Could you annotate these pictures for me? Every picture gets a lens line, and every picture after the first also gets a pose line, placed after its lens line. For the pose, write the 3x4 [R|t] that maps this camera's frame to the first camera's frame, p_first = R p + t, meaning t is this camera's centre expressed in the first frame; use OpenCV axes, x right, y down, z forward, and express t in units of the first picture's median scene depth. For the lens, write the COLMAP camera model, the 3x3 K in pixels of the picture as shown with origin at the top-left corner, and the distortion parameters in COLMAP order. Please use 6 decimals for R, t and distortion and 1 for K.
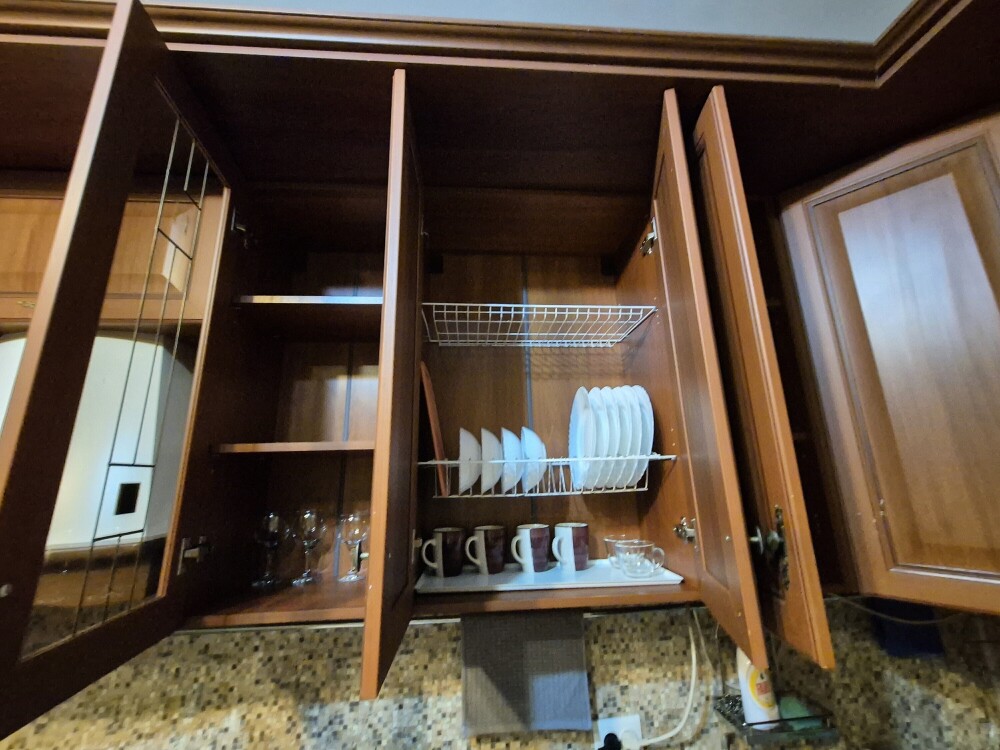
lens RADIAL K [[408.1, 0, 503.6], [0, 408.1, 369.8], [0, 0, 1]] dist [0.000452, 0.000602]
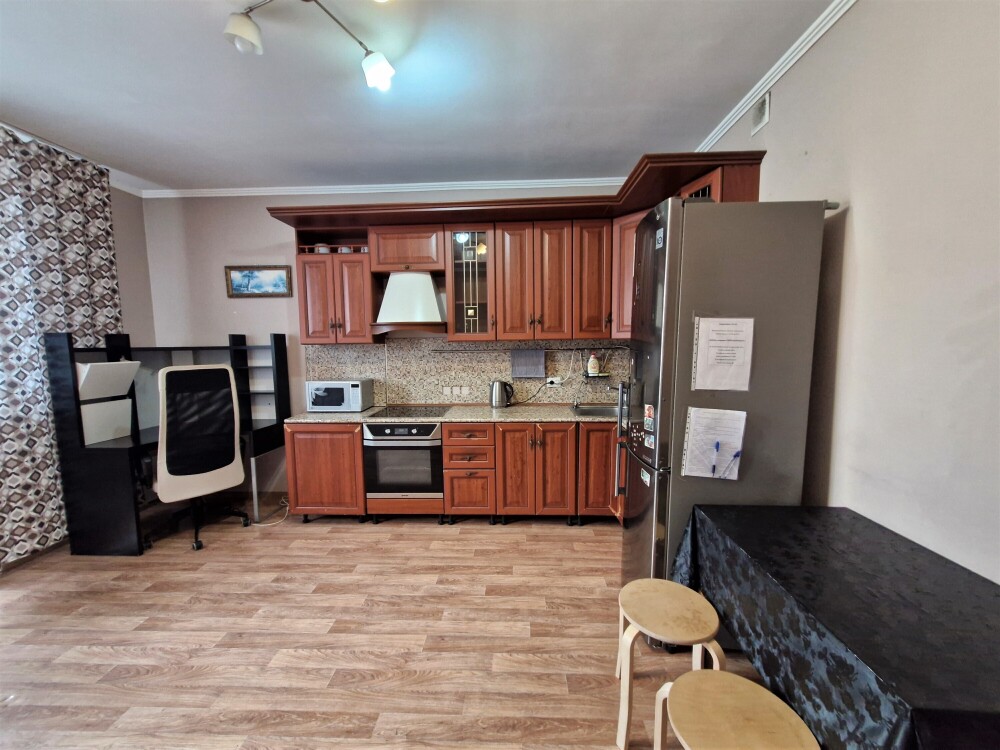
lens RADIAL K [[391.7, 0, 500.6], [0, 391.7, 380.2], [0, 0, 1]] dist [0.002148, -0.000060]
pose [[0.991868, 0.023338, -0.125116, 0.246279], [0.020370, 0.941262, 0.337061, -0.321295], [0.125634, -0.336869, 0.933132, -2.383134]]
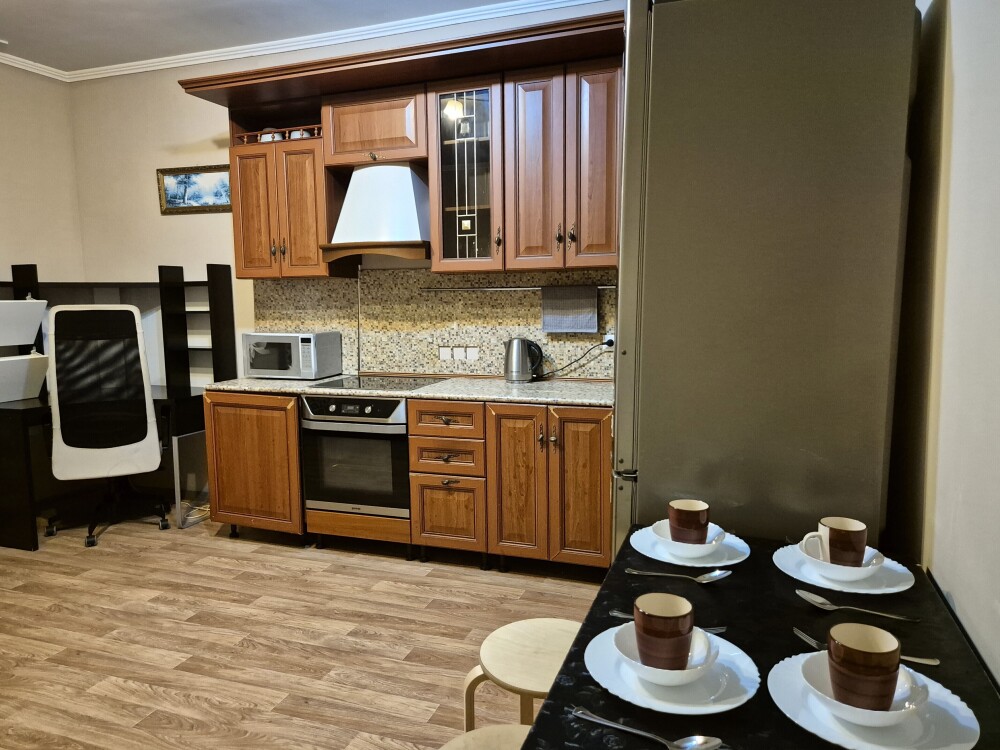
lens RADIAL K [[687.7, 0, 497.3], [0, 687.7, 370.8], [0, 0, 1]] dist [0.066765, -0.056423]
pose [[0.906354, 0.056960, -0.418662, 1.253156], [0.095208, 0.937855, 0.333712, -0.222326], [0.411652, -0.342321, 0.844606, -2.368191]]
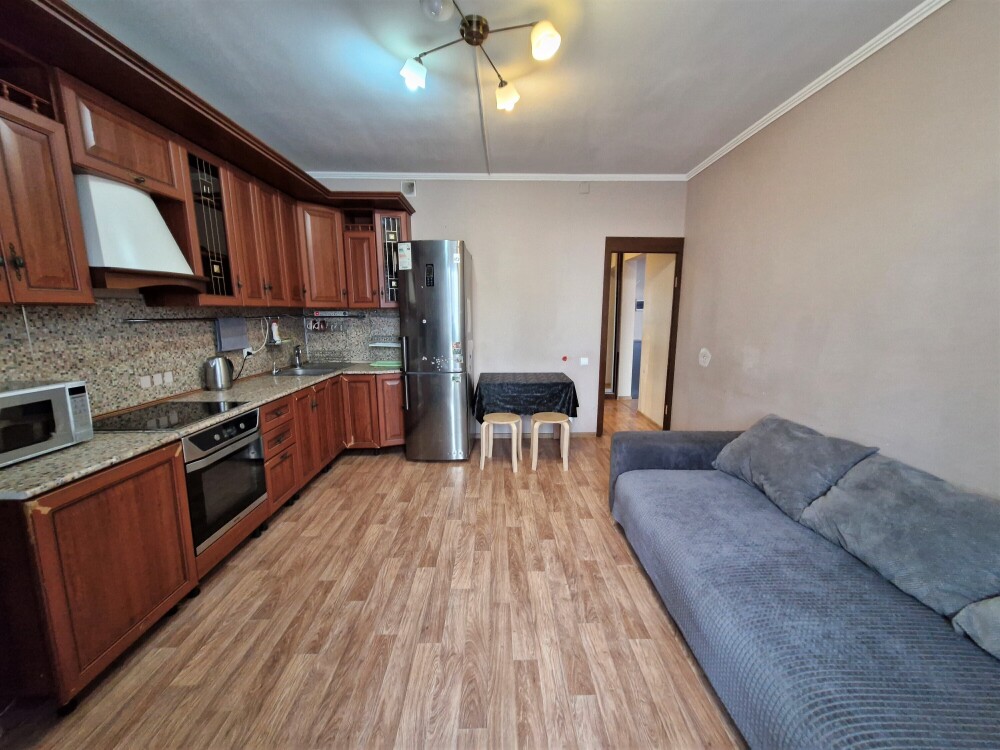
lens RADIAL K [[397.3, 0, 502.9], [0, 397.3, 378.4], [0, 0, 1]] dist [0.002596, -0.000302]
pose [[0.063793, -0.141381, 0.987898, -2.944672], [-0.243713, 0.957735, 0.152801, 0.077092], [-0.967747, -0.250512, 0.026640, -1.216526]]
